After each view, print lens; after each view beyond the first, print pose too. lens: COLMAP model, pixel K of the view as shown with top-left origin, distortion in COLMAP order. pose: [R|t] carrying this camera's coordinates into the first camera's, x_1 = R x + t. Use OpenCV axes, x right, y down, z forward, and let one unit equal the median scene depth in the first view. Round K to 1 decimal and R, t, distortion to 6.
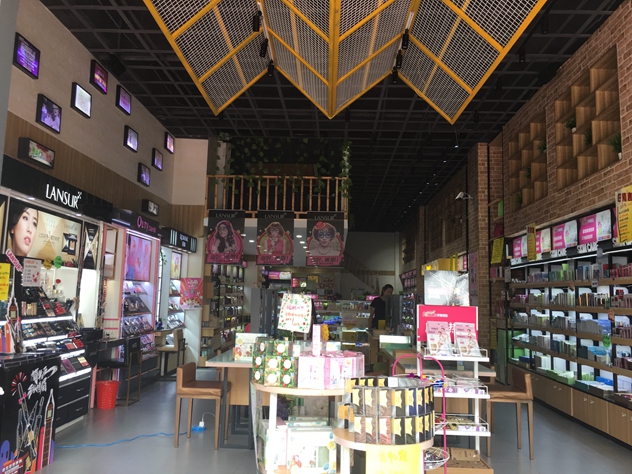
lens RADIAL K [[534.7, 0, 316.0], [0, 534.7, 236.2], [0, 0, 1]] dist [-0.001091, 0.000164]
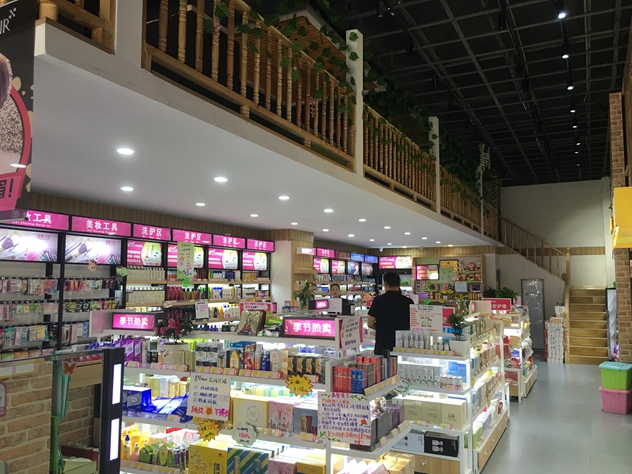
lens RADIAL K [[534.7, 0, 316.5], [0, 534.7, 238.1], [0, 0, 1]] dist [-0.001091, 0.000164]
pose [[0.902541, -0.060951, -0.426268, 0.121901], [0.069370, 0.997582, 0.004235, 0.034477], [0.424979, -0.033392, 0.904587, 0.377916]]
